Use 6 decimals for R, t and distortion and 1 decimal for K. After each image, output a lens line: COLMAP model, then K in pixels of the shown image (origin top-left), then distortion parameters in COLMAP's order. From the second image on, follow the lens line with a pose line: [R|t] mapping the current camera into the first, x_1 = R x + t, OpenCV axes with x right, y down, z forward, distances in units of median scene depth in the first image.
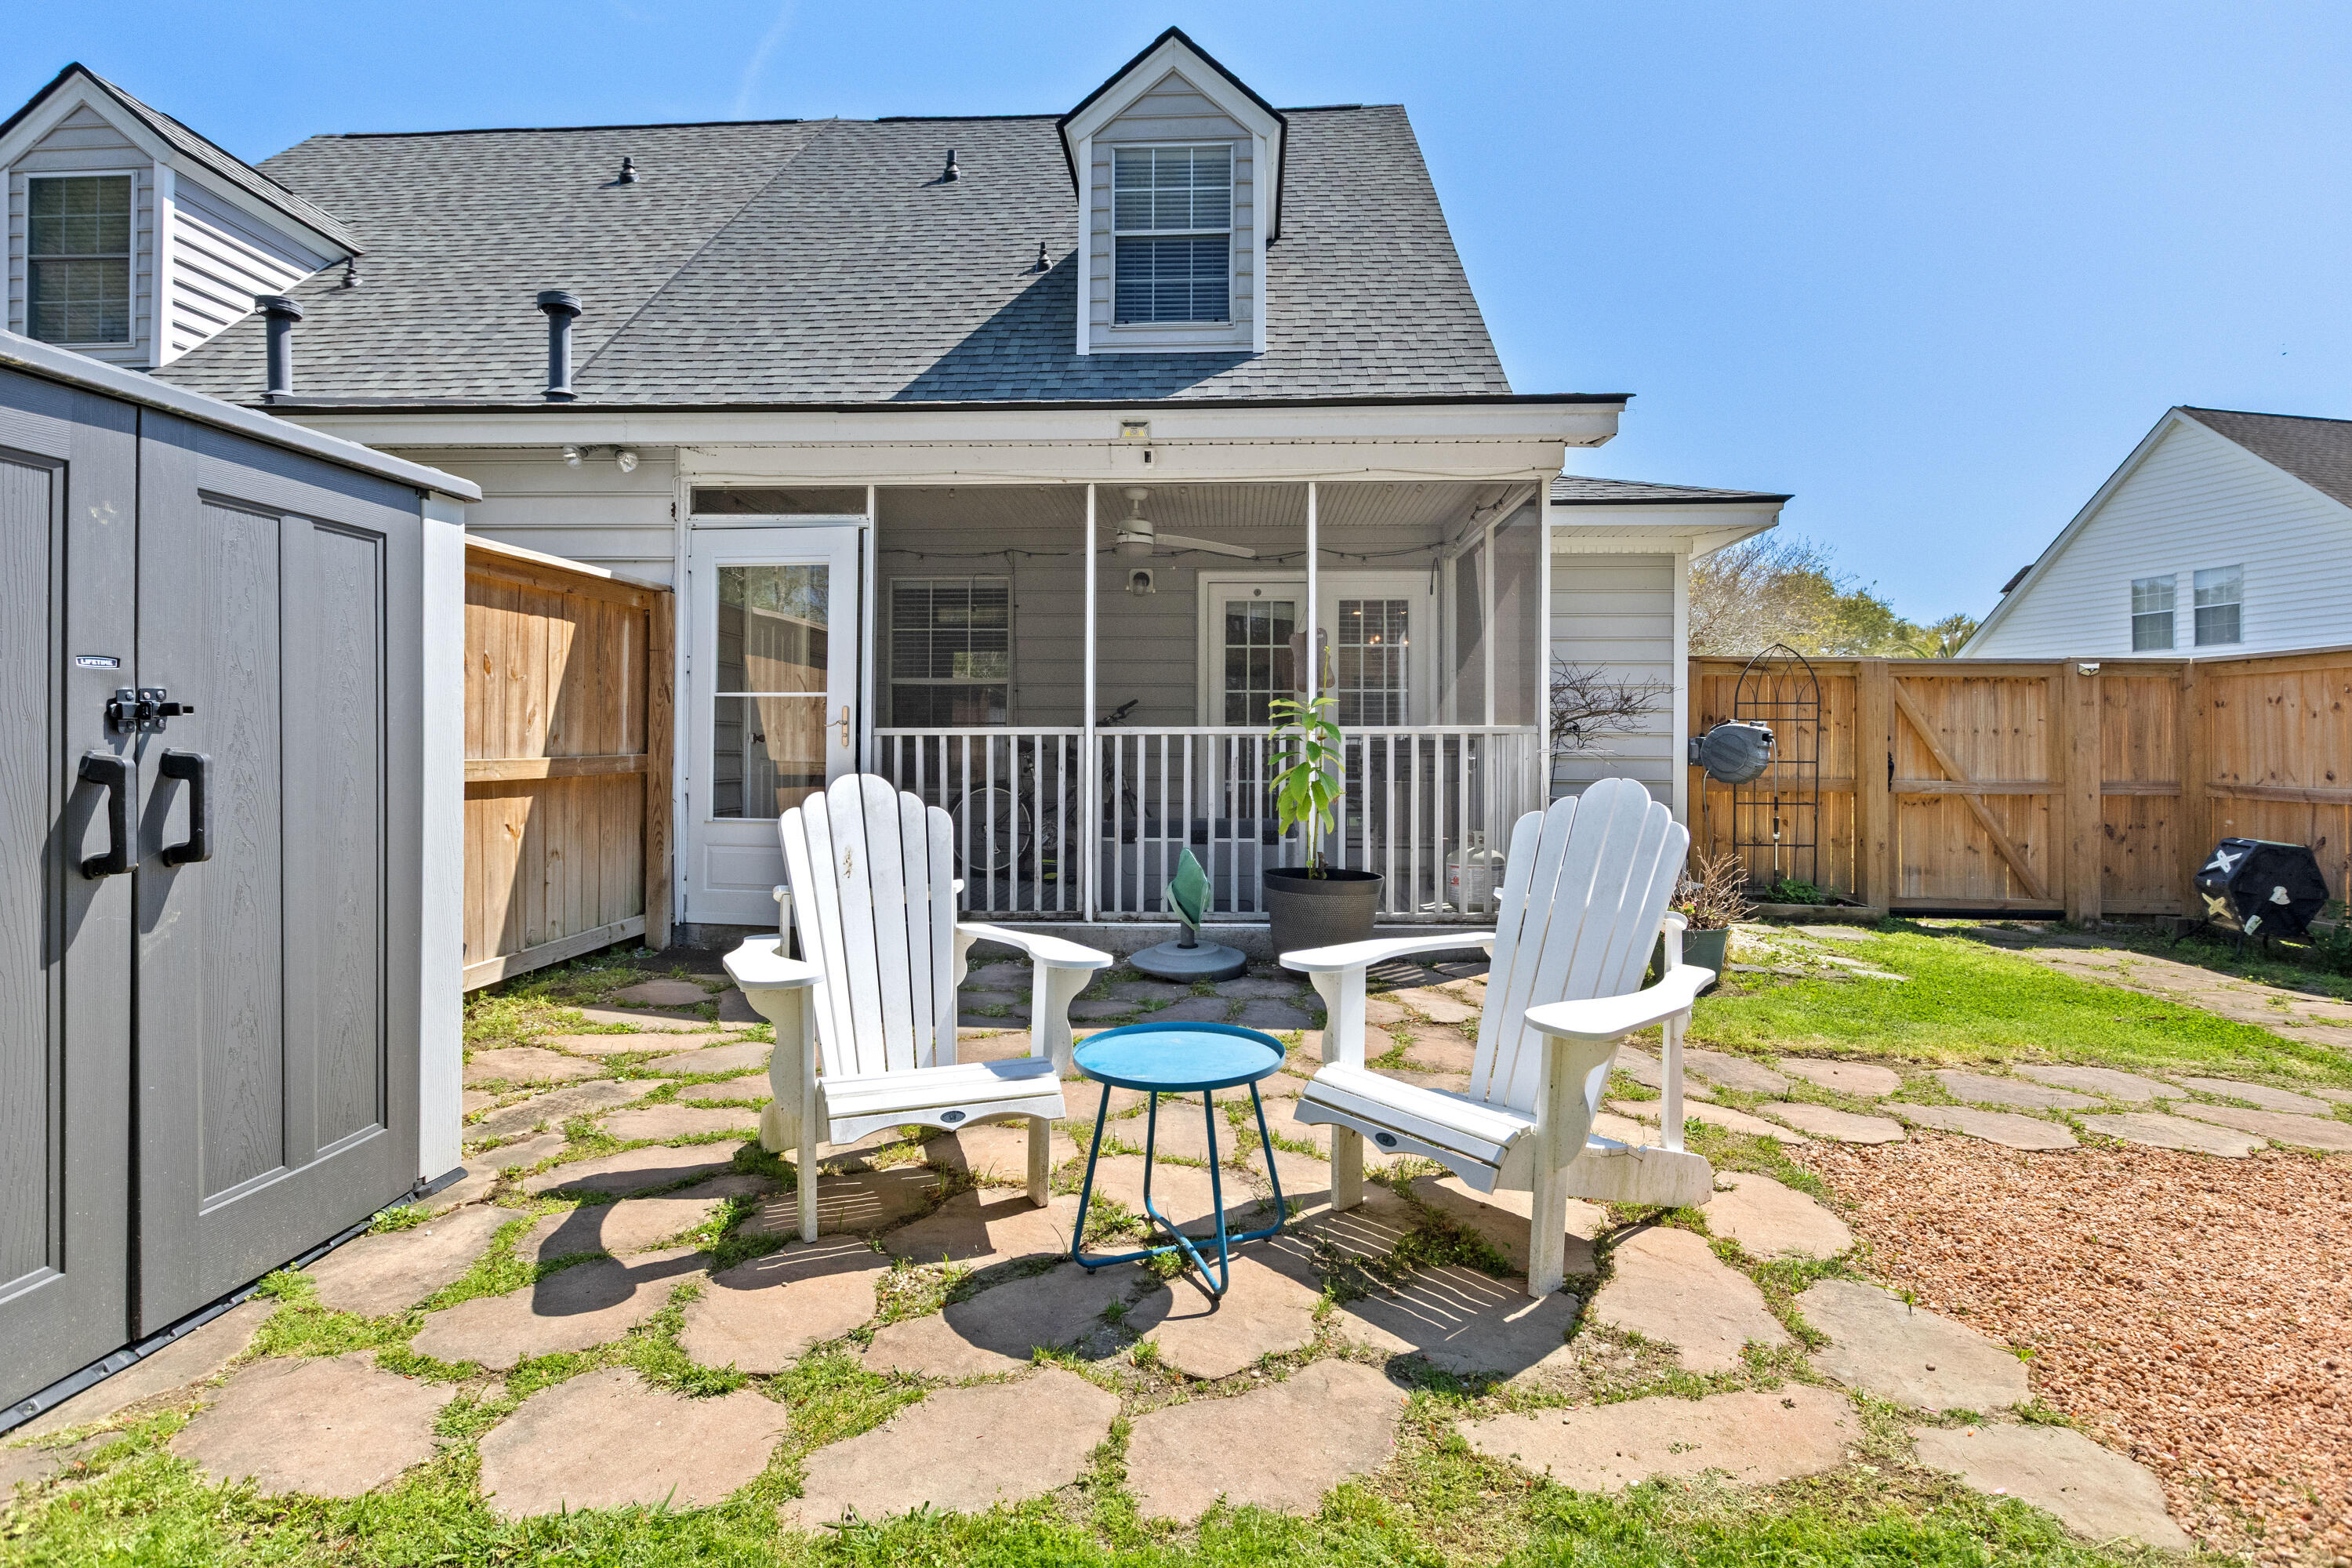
lens RADIAL K [[1295.0, 0, 1140.1], [0, 1295.0, 772.3], [0, 0, 1]] dist [0.002504, 0.000346]
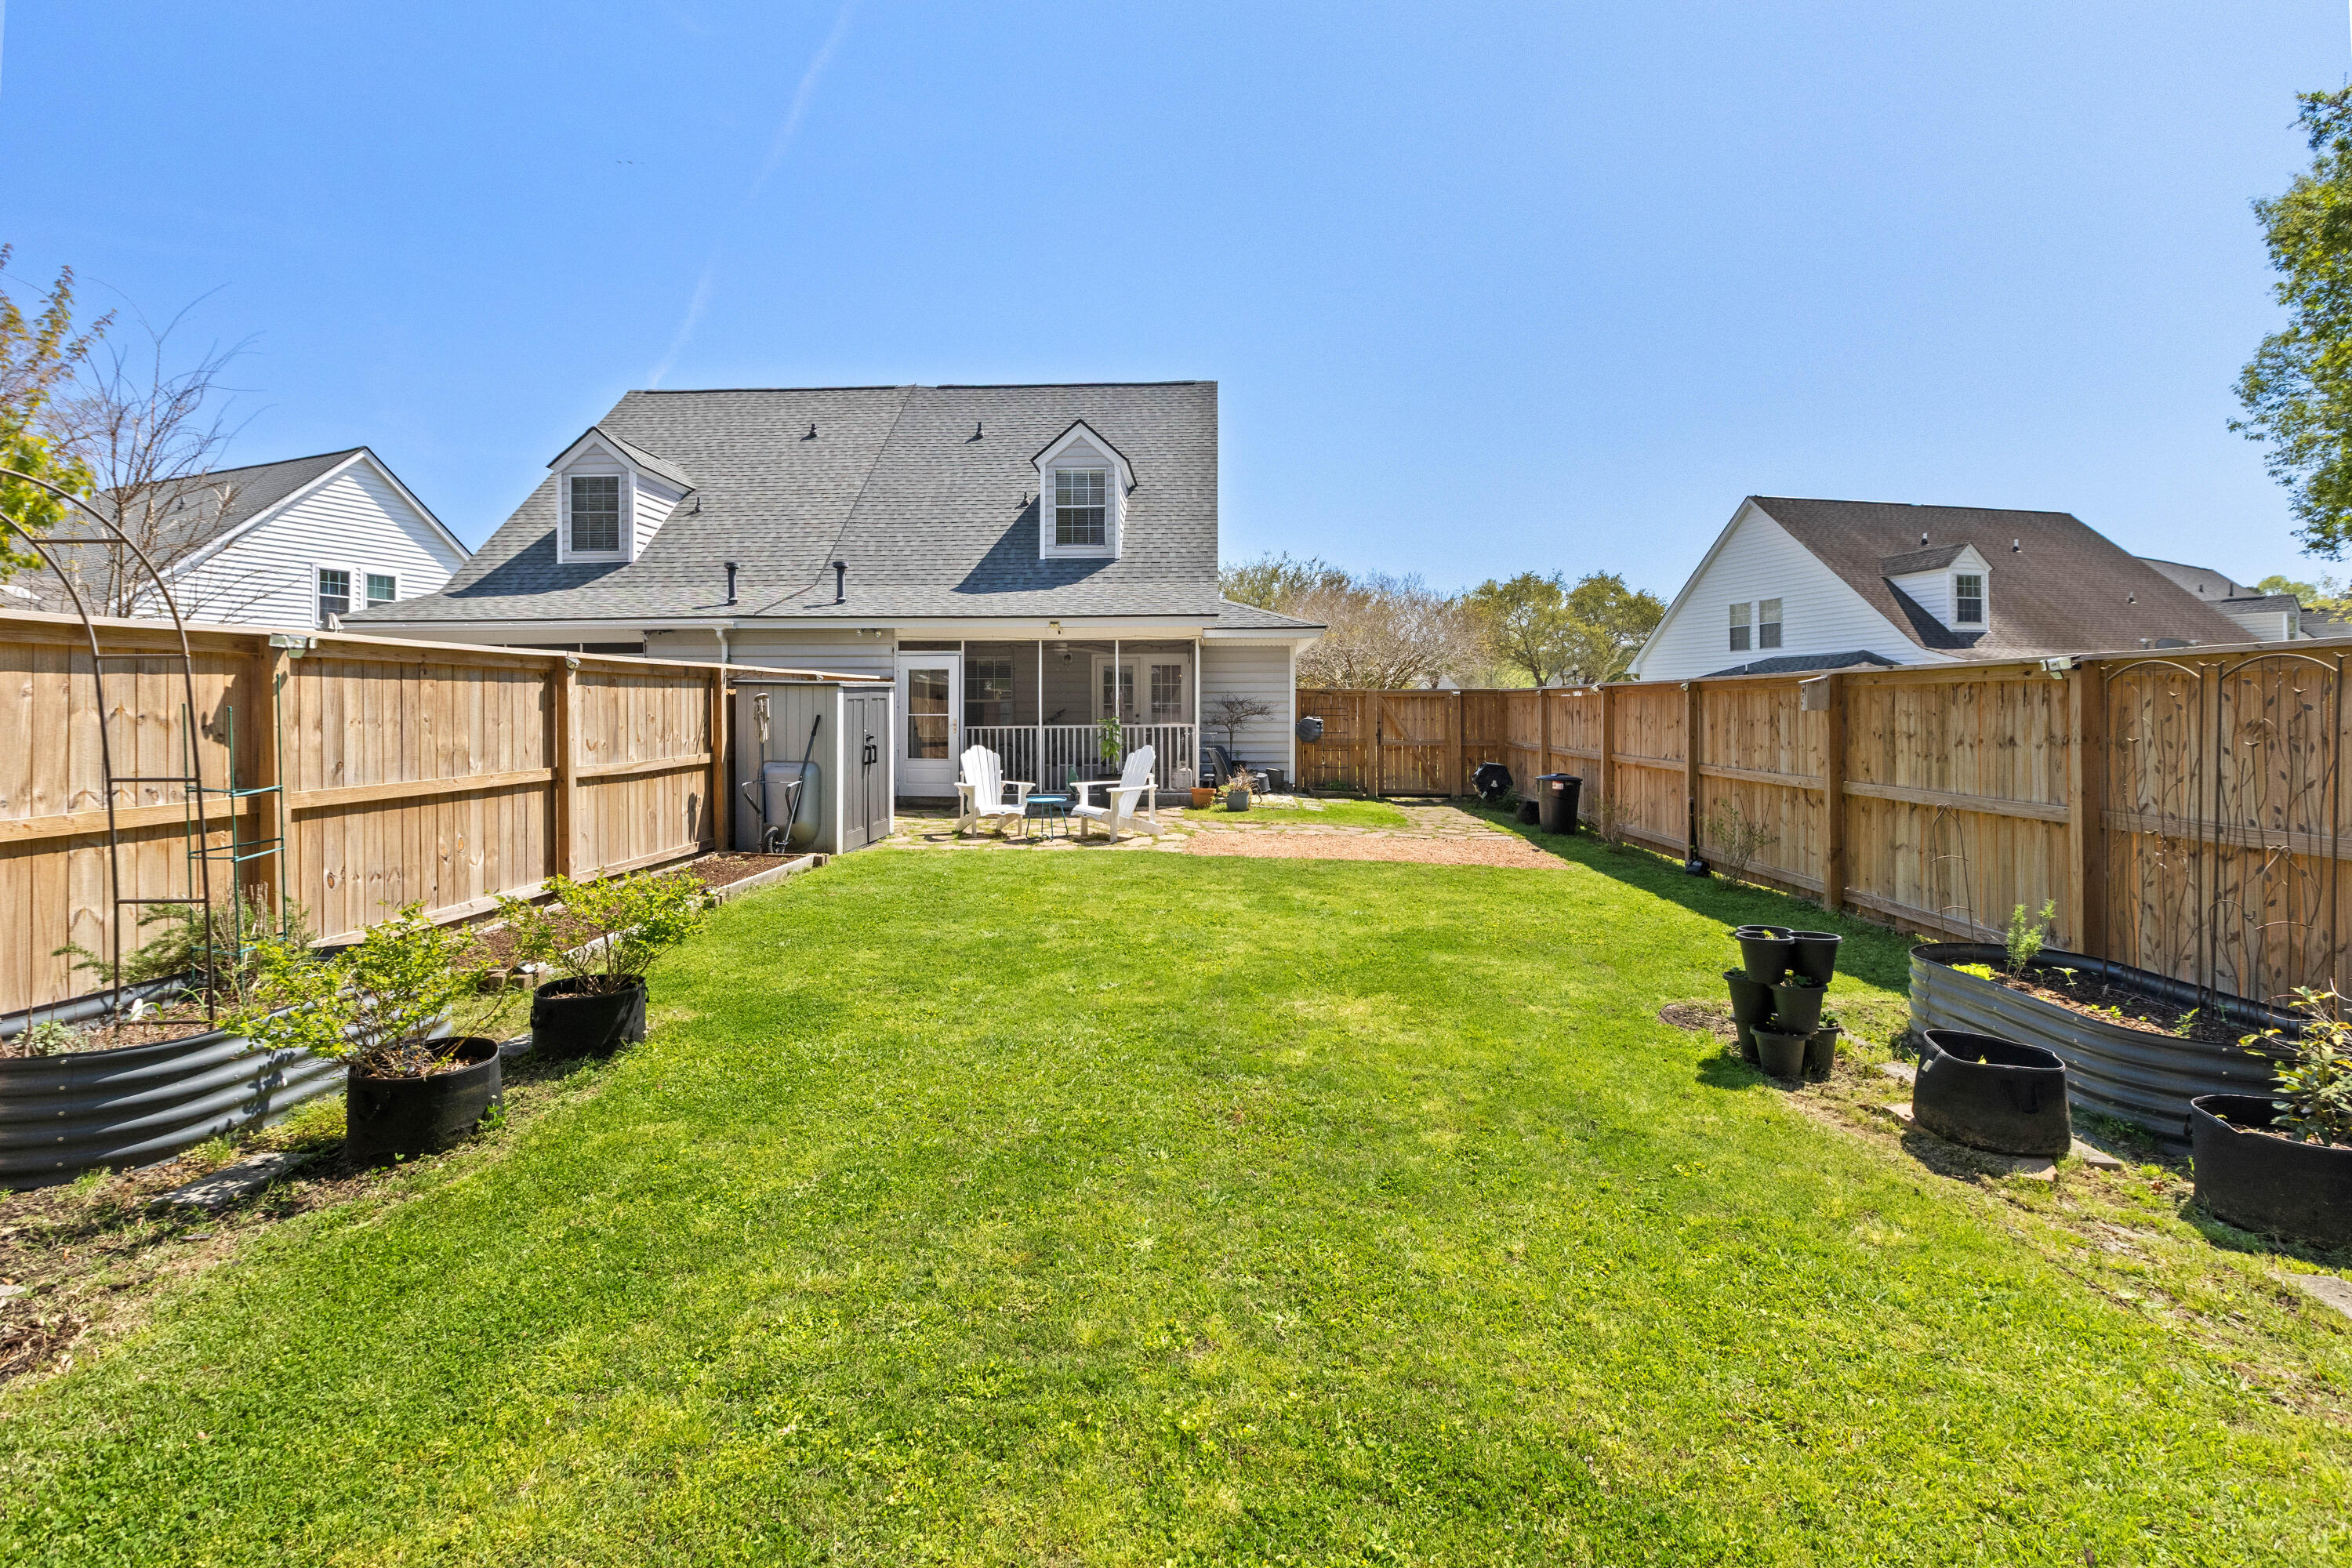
lens RADIAL K [[1129.7, 0, 1122.5], [0, 1129.7, 752.7], [0, 0, 1]] dist [0.004881, 0.000066]
pose [[0.999971, -0.007272, -0.002140, 0.102740], [0.007319, 0.999710, 0.022946, -0.021705], [0.001972, -0.022961, 0.999734, -1.045438]]
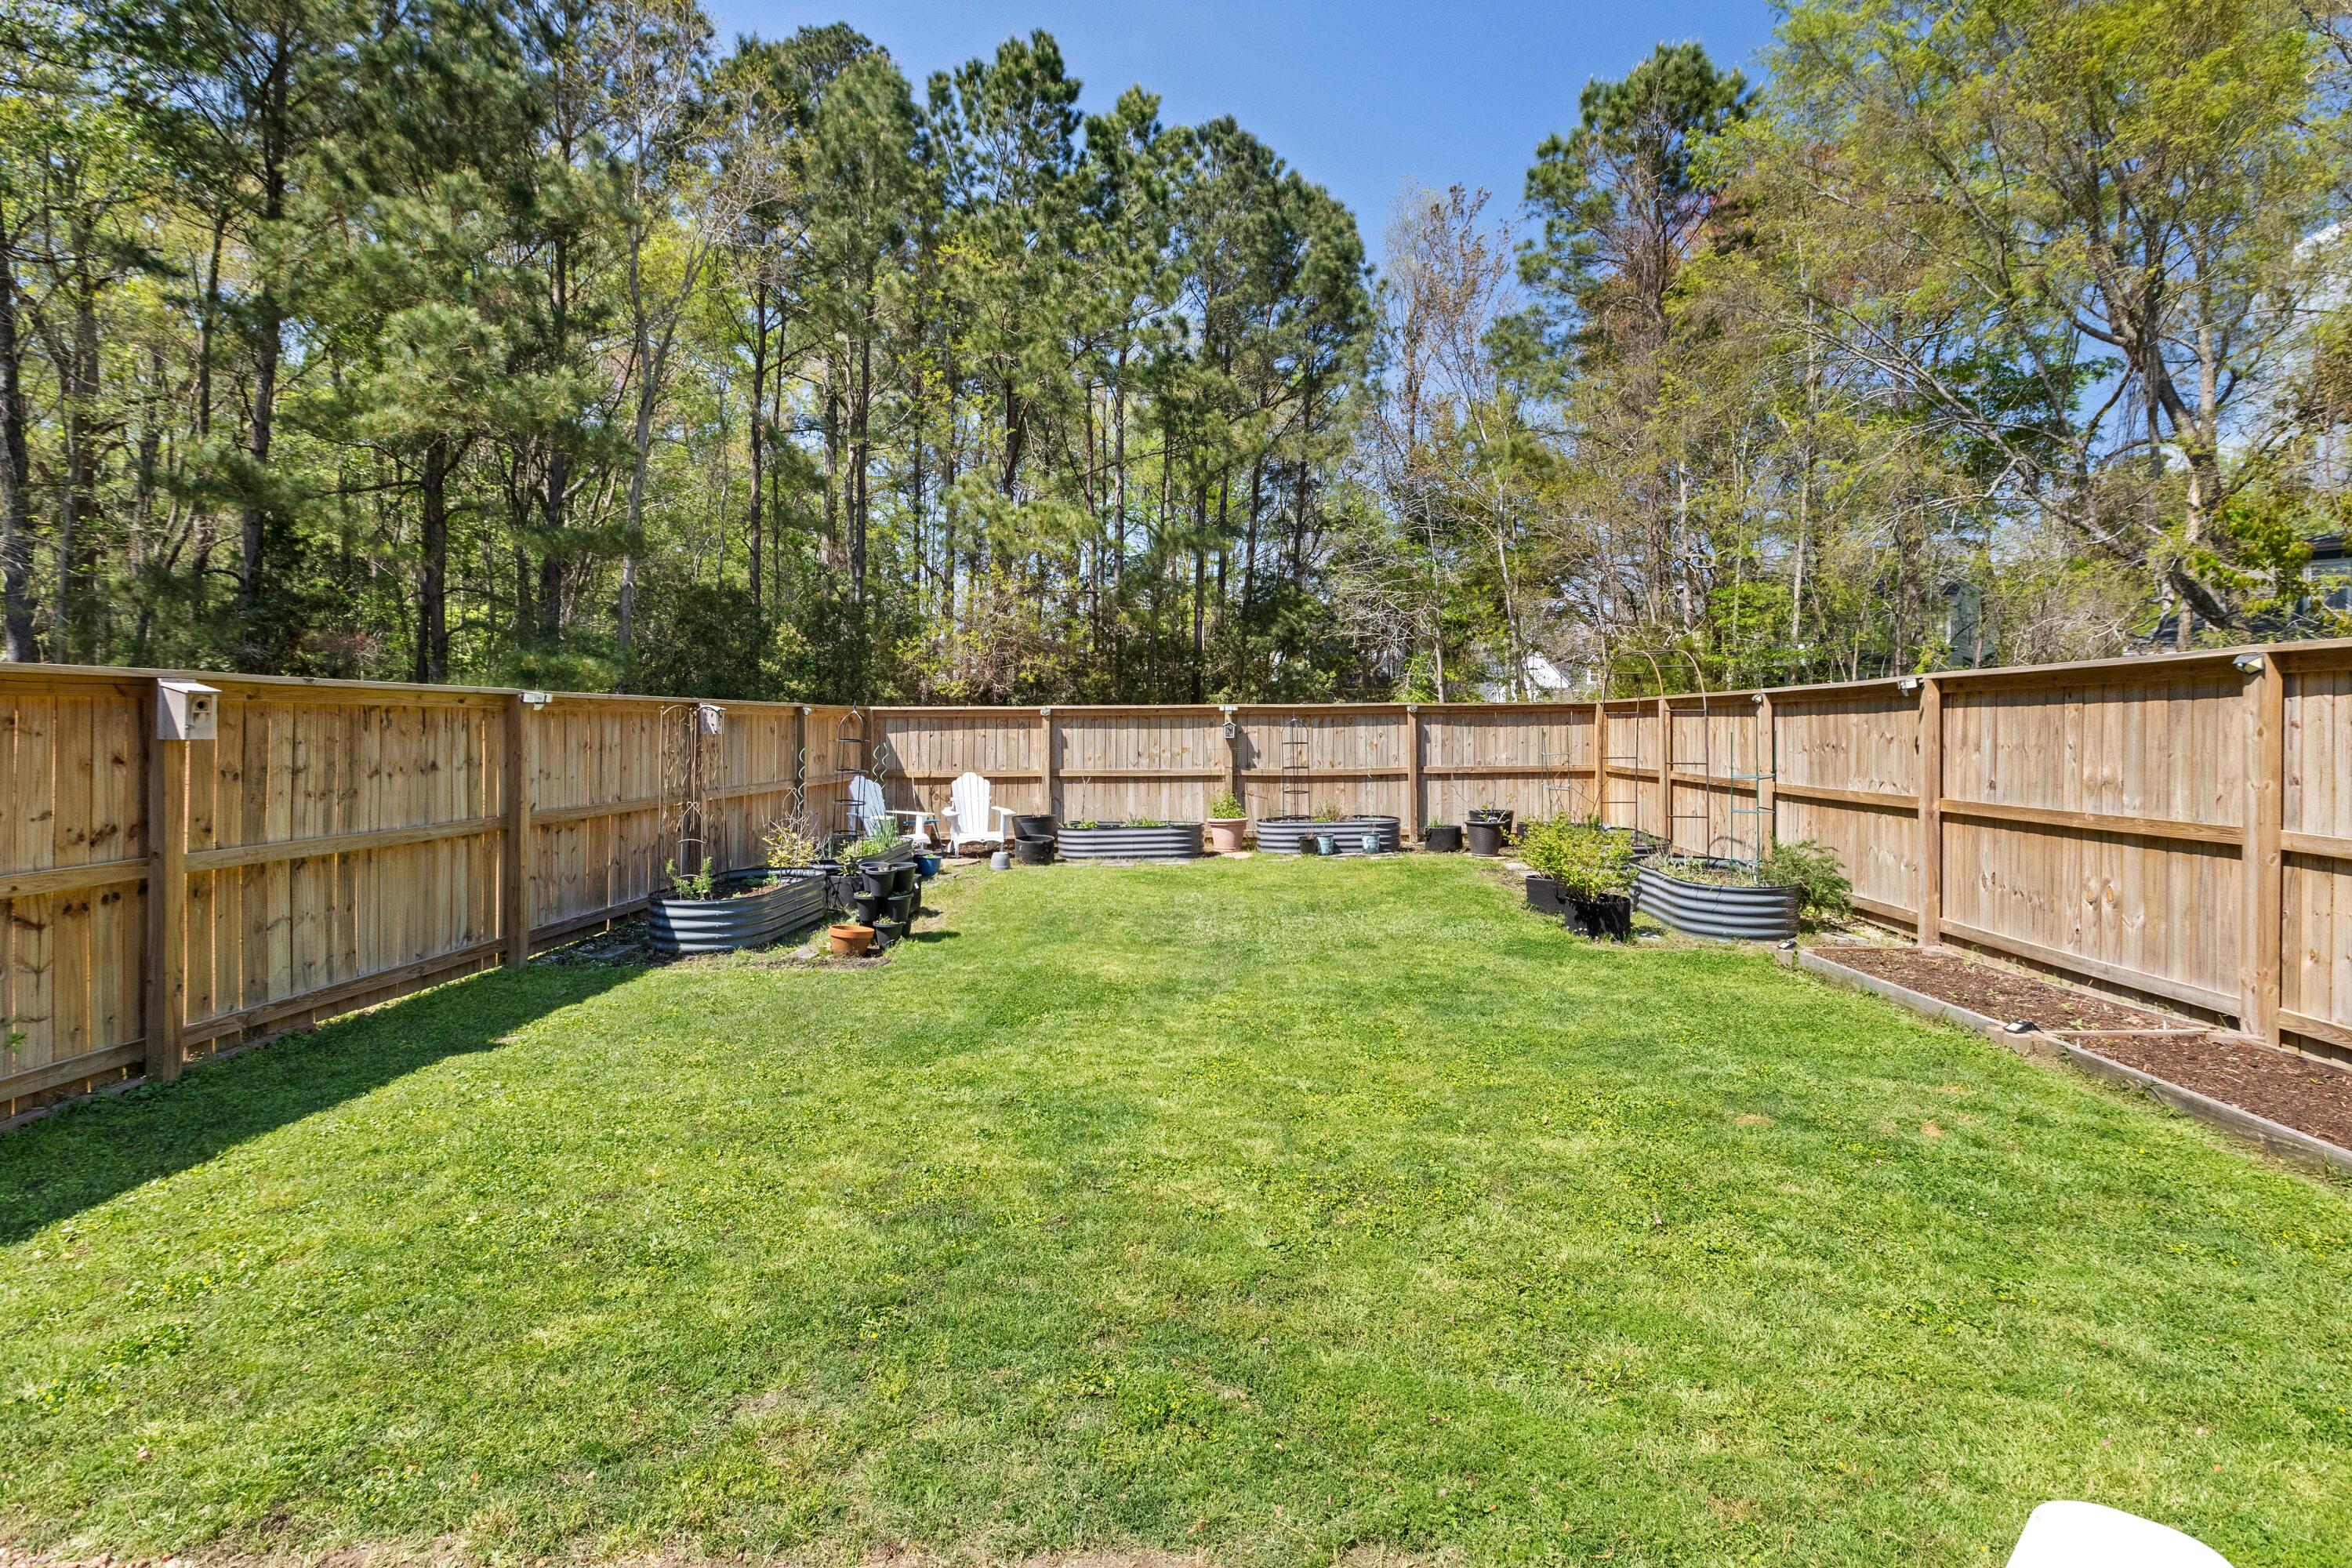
lens RADIAL K [[1086.8, 0, 1184.3], [0, 1086.8, 712.5], [0, 0, 1]] dist [0.003165, -0.000402]
pose [[-0.999972, -0.007479, -0.000236, 0.184860], [-0.007479, 0.999971, -0.001080, -0.045912], [0.000244, -0.001078, -0.999999, 0.382245]]
